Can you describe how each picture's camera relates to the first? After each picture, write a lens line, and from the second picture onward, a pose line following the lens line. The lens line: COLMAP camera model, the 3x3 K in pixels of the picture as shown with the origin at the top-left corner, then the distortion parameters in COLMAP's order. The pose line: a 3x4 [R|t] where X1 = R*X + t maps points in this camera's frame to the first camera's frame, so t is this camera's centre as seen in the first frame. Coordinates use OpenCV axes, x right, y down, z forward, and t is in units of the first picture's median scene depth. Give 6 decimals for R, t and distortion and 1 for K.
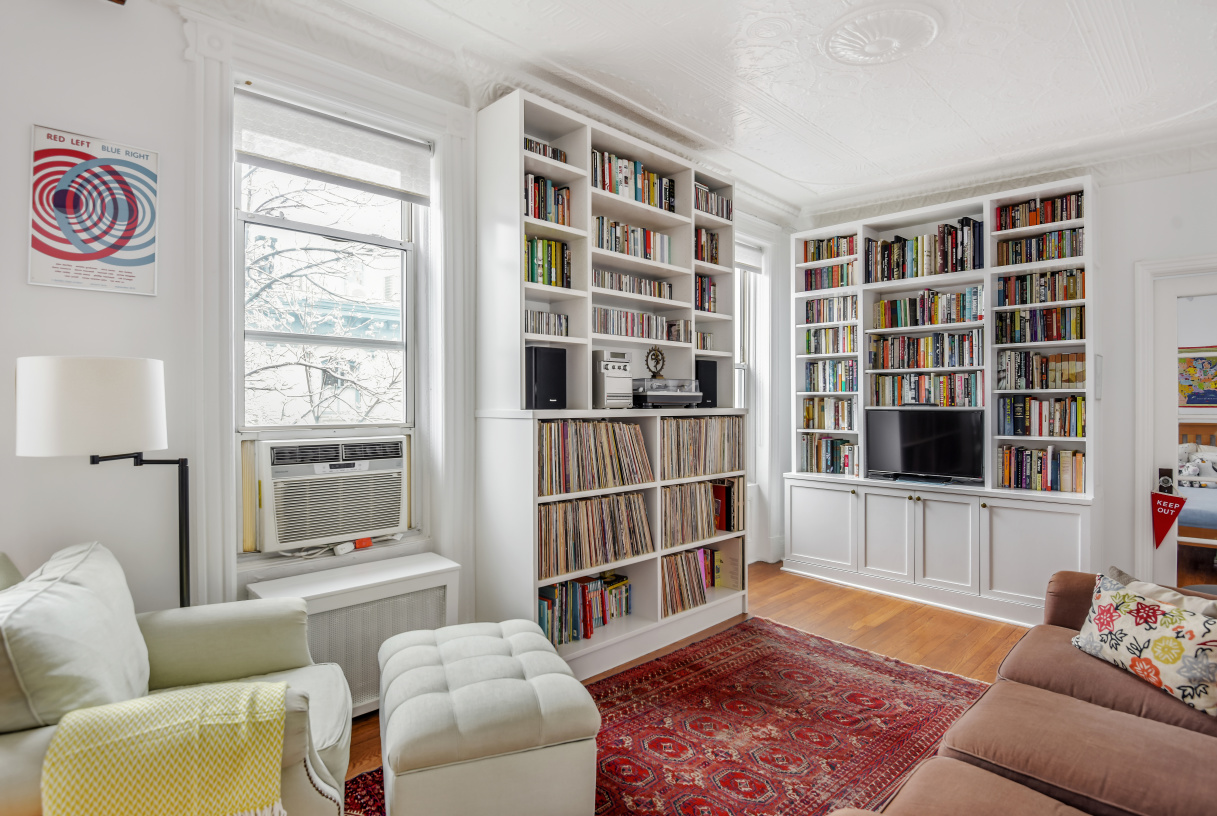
lens RADIAL K [[641.6, 0, 608.5], [0, 641.6, 408.0], [0, 0, 1]] dist [-0.000831, -0.000378]
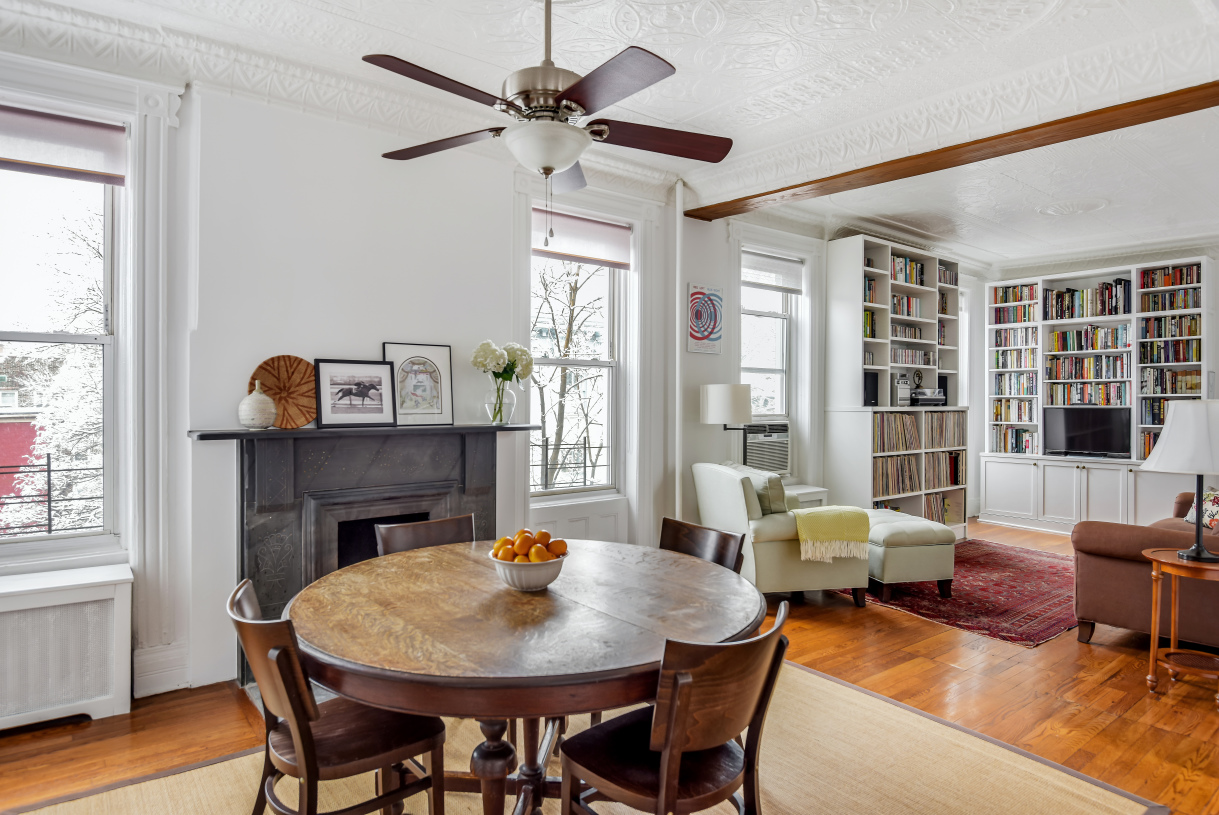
lens RADIAL K [[711.3, 0, 610.0], [0, 711.3, 413.2], [0, 0, 1]] dist [-0.000469, -0.000561]
pose [[0.993983, 0.001439, -0.109521, -0.441587], [-0.000812, 0.999983, 0.005770, 0.007320], [0.109527, -0.005646, 0.993968, -0.782721]]
